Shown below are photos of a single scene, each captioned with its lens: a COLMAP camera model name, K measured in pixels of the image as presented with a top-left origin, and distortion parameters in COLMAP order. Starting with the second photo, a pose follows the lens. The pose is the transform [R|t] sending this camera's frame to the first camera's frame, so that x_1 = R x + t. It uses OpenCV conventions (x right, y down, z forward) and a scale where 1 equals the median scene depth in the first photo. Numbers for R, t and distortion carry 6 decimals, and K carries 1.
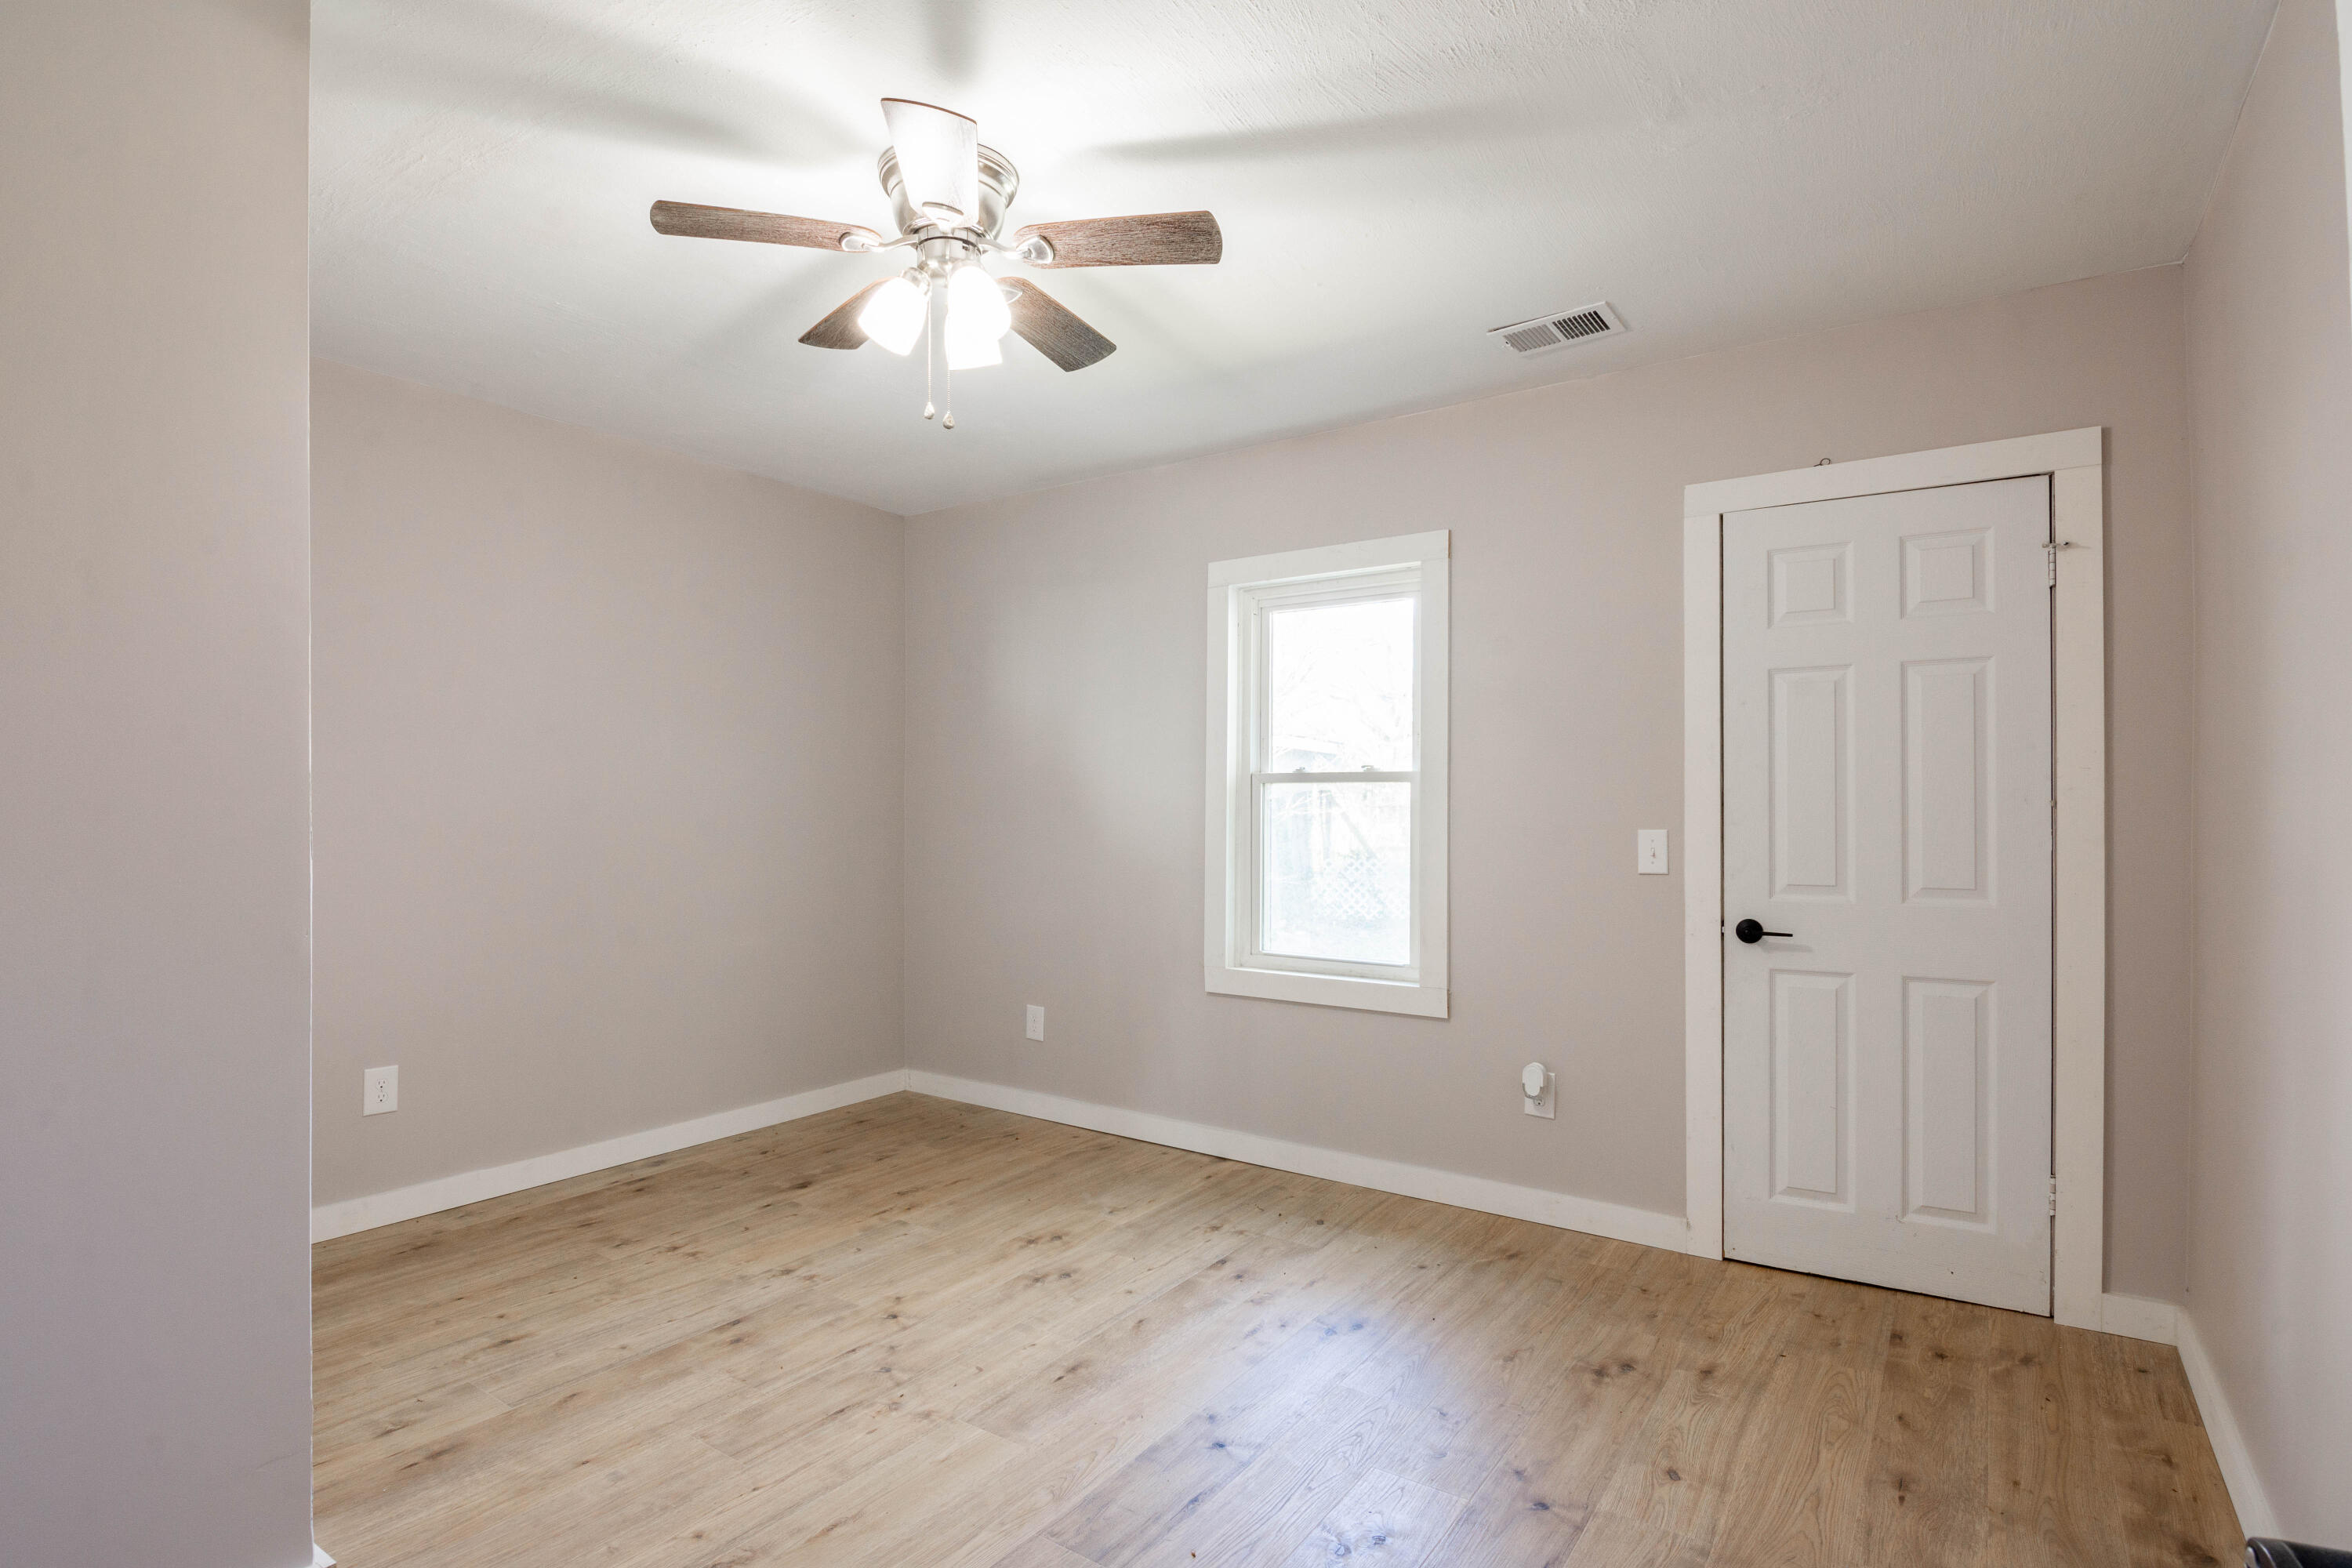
lens RADIAL K [[1167.9, 0, 1182.5], [0, 1167.9, 793.0], [0, 0, 1]] dist [-0.006990, -0.001617]
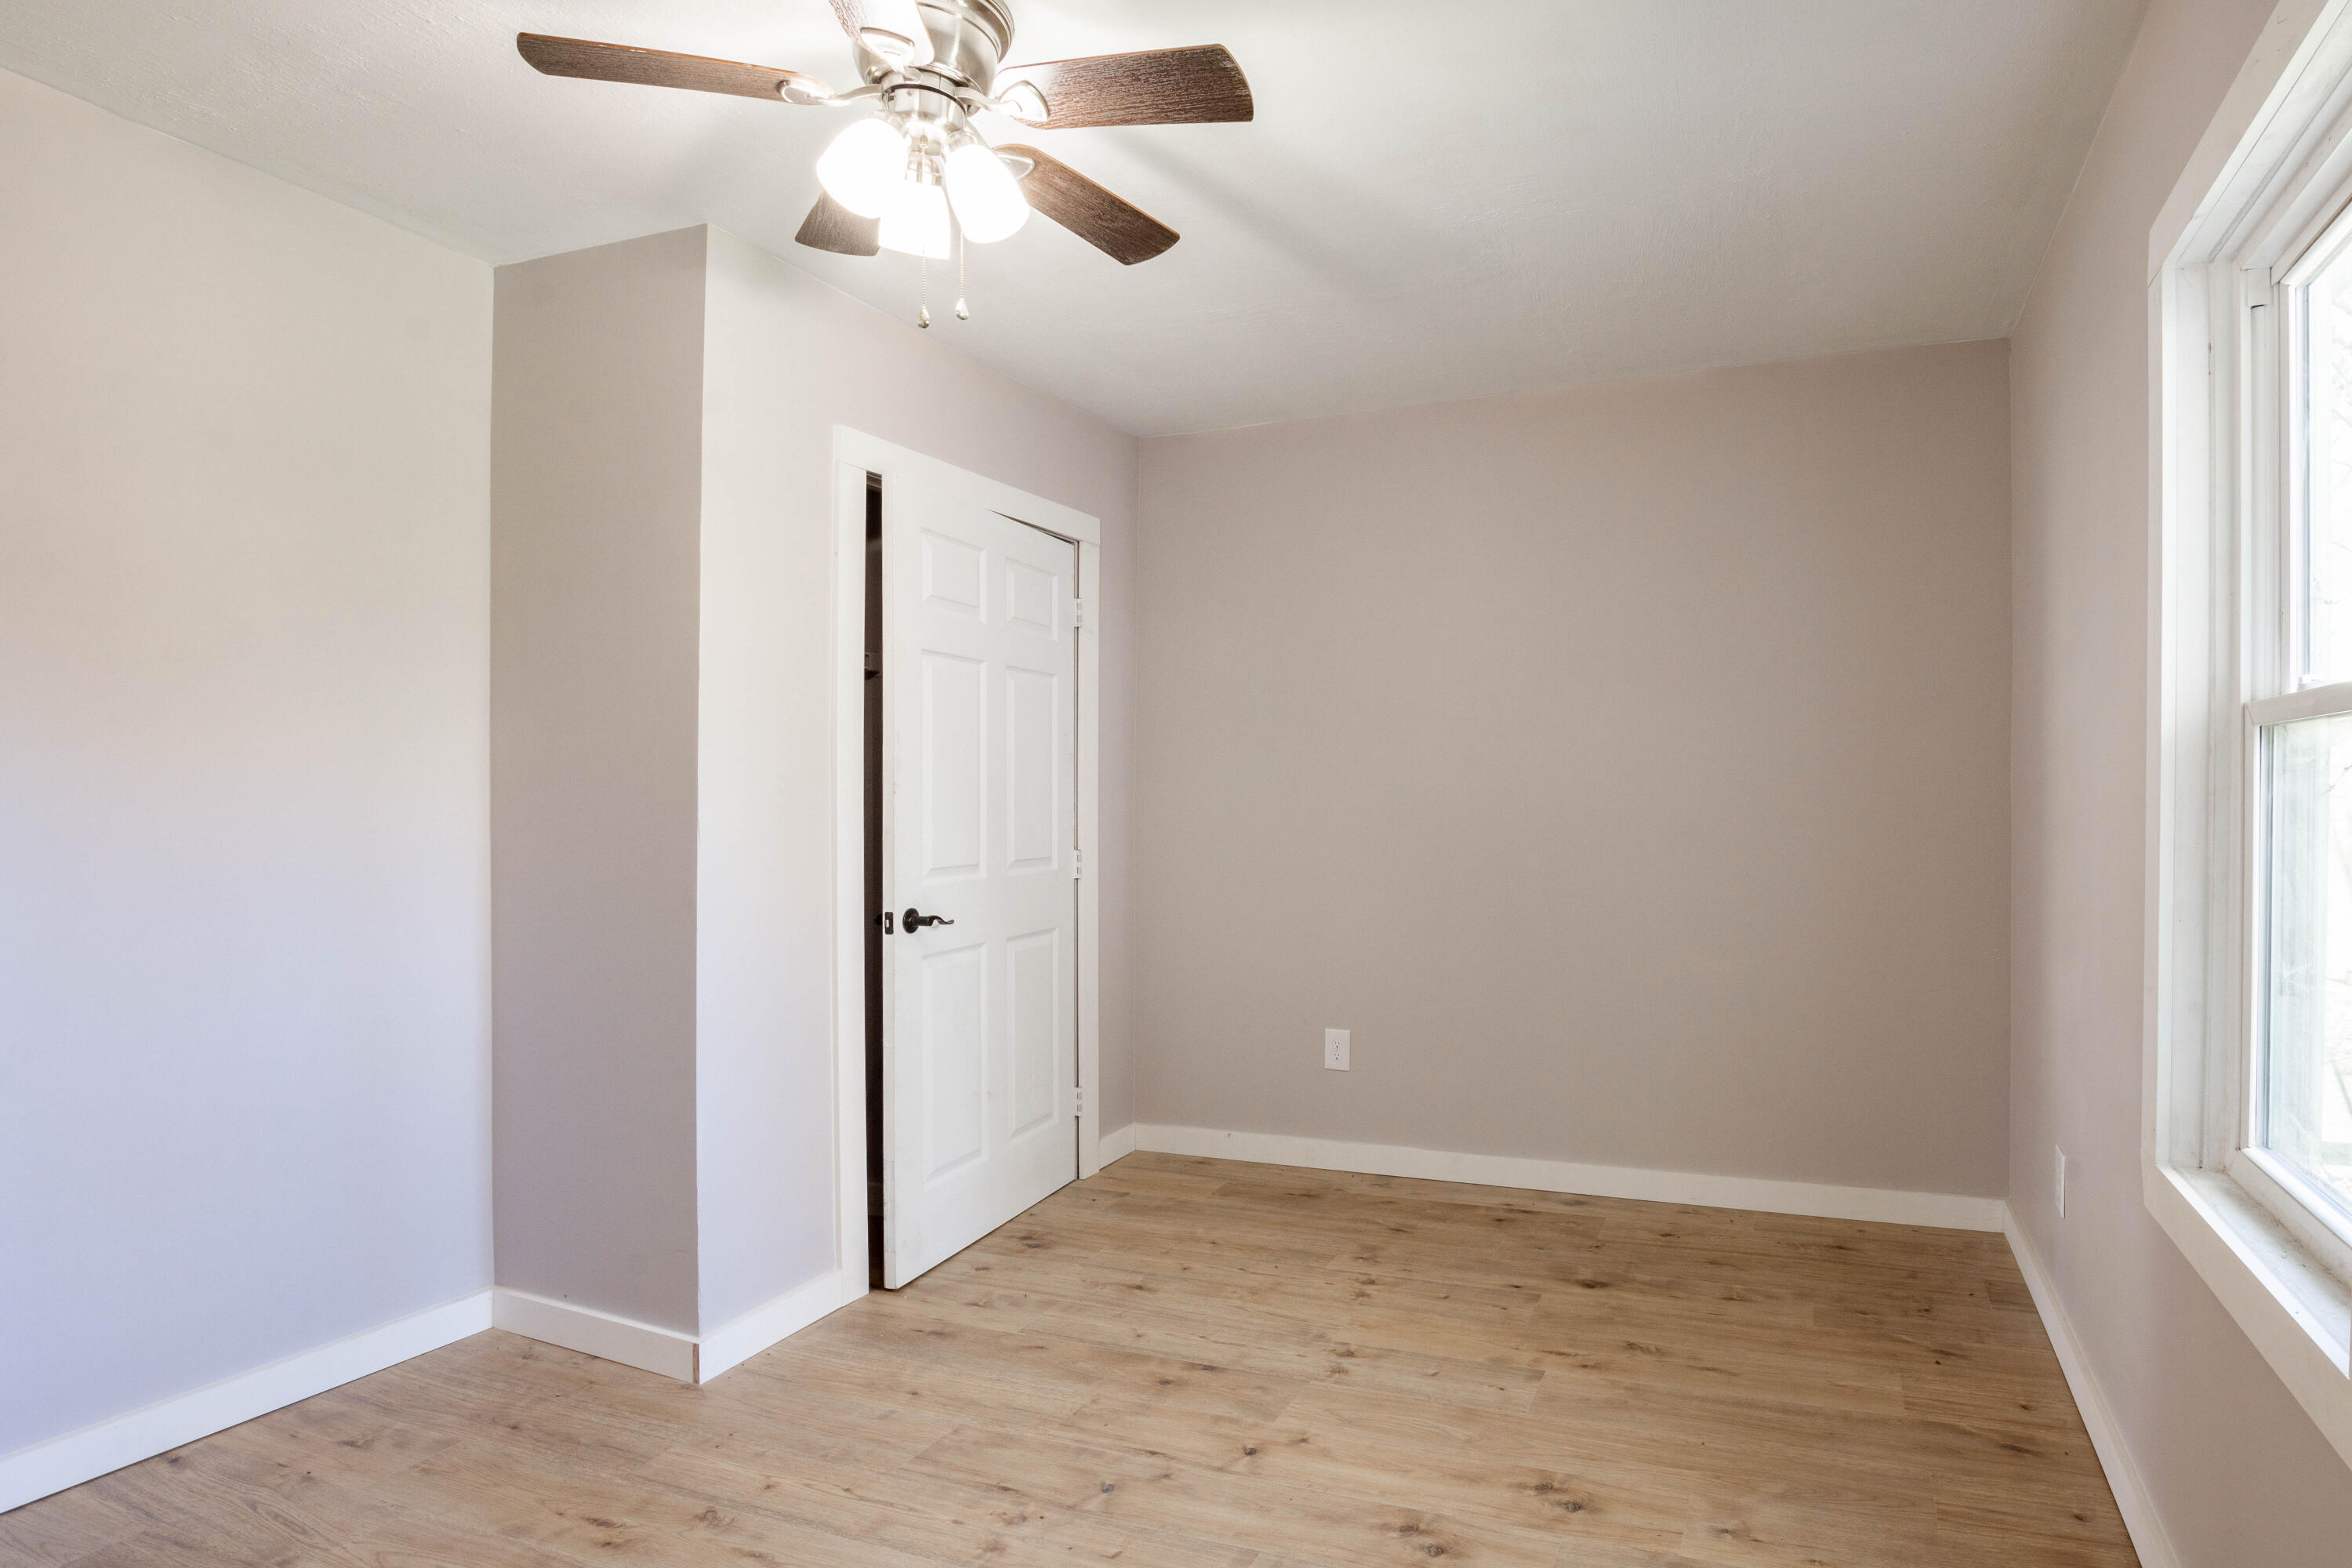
lens RADIAL K [[1167.9, 0, 1179.2], [0, 1167.9, 795.0], [0, 0, 1]] dist [-0.006990, -0.001617]
pose [[0.259193, -0.007439, -0.965797, 0.392174], [0.022979, 0.999735, -0.001533, 0.006596], [0.965552, -0.021796, 0.259295, 0.598797]]
